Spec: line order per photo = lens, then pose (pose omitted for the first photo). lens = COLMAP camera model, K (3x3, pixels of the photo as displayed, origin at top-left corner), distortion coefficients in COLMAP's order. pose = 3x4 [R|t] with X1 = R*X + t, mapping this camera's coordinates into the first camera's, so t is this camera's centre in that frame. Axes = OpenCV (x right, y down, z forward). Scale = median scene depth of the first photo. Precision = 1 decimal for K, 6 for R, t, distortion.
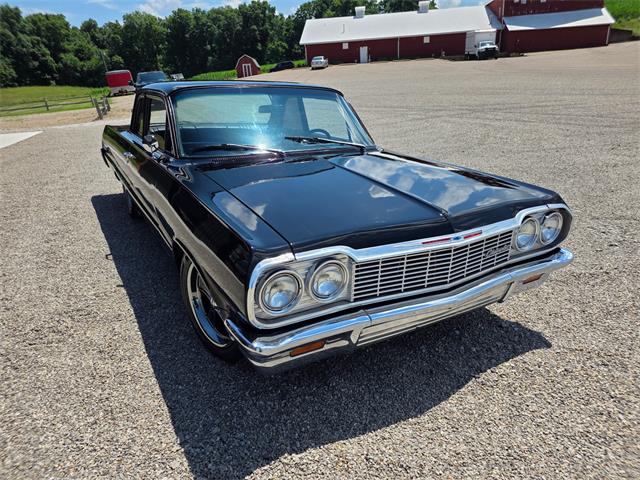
lens RADIAL K [[428.1, 0, 318.5], [0, 428.1, 246.3], [0, 0, 1]] dist [0.041469, -0.021914]
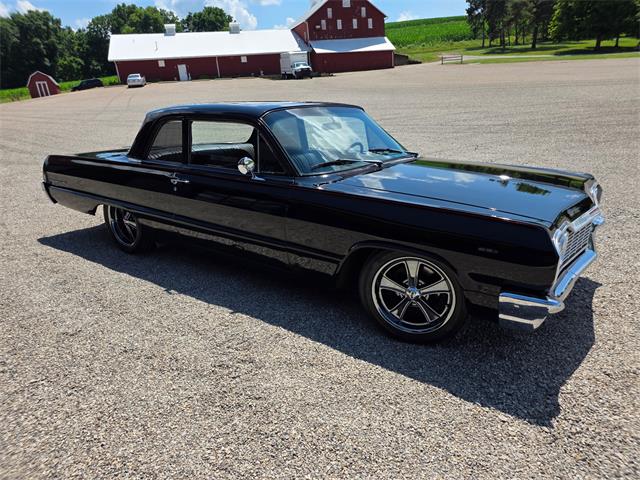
lens RADIAL K [[428.1, 0, 321.1], [0, 428.1, 245.8], [0, 0, 1]] dist [0.041469, -0.021914]
pose [[0.917084, -0.145146, 0.371335, -0.087609], [0.158746, 0.987300, -0.006141, -0.002783], [-0.365728, 0.064580, 0.928479, 0.003440]]
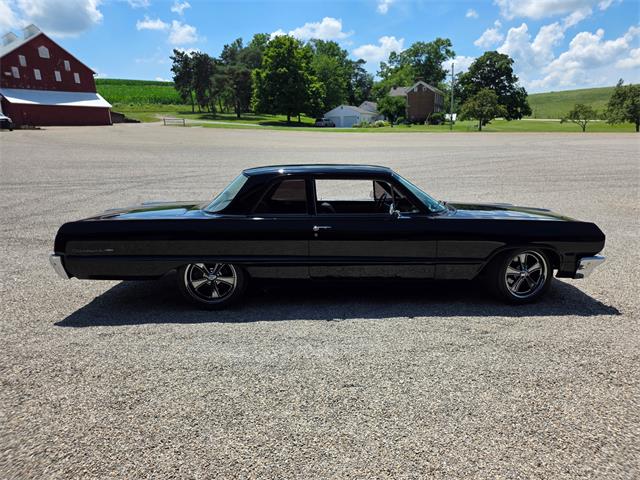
lens RADIAL K [[428.1, 0, 327.3], [0, 428.1, 237.2], [0, 0, 1]] dist [0.041469, -0.021914]
pose [[0.487536, -0.164980, 0.857374, -0.233566], [0.309173, 0.950979, 0.007183, -0.031883], [-0.816529, 0.261575, 0.514644, 0.069330]]
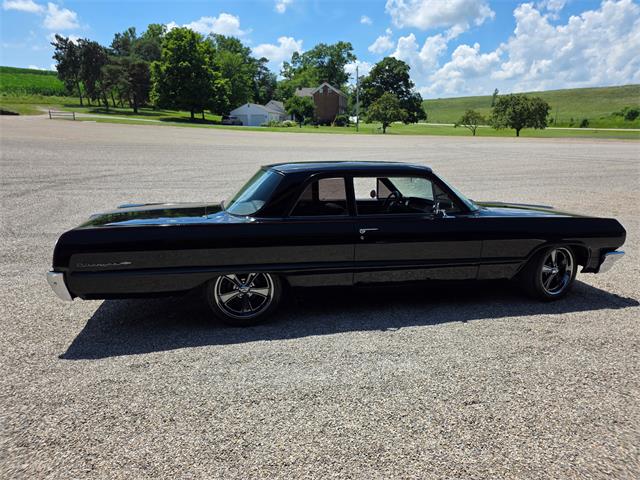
lens RADIAL K [[428.1, 0, 315.8], [0, 428.1, 240.5], [0, 0, 1]] dist [0.041469, -0.021914]
pose [[0.306765, -0.183067, 0.934014, -0.242592], [0.327801, 0.941612, 0.076894, -0.051568], [-0.893556, 0.282583, 0.348863, 0.126523]]
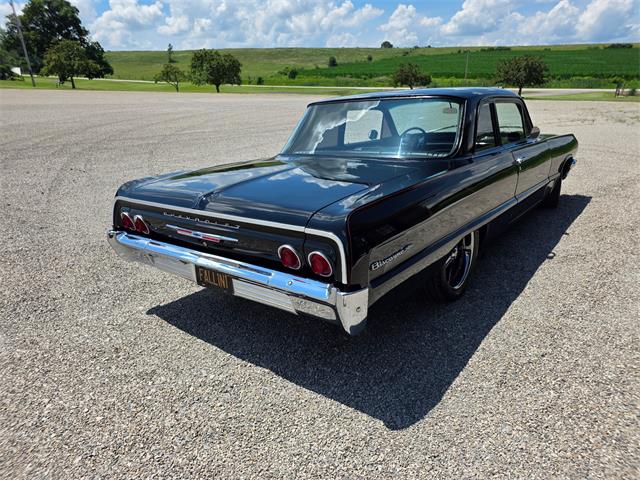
lens RADIAL K [[428.1, 0, 319.1], [0, 428.1, 243.7], [0, 0, 1]] dist [0.041469, -0.021914]
pose [[-0.369174, -0.263496, 0.891224, -0.198458], [0.360851, 0.843085, 0.398740, -0.100528], [-0.856445, 0.468803, -0.216162, 0.281727]]
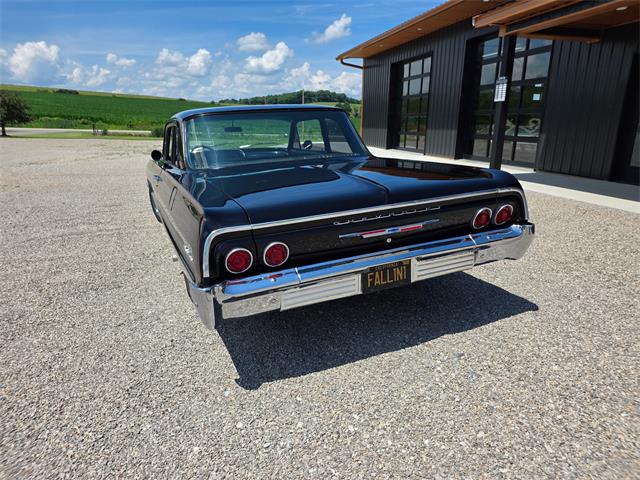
lens RADIAL K [[428.1, 0, 319.0], [0, 428.1, 238.2], [0, 0, 1]] dist [0.041469, -0.021914]
pose [[-0.992569, 0.016935, 0.120503, -0.089181], [0.083449, 0.815465, 0.572759, -0.128376], [-0.088566, 0.578559, -0.810818, 0.366589]]
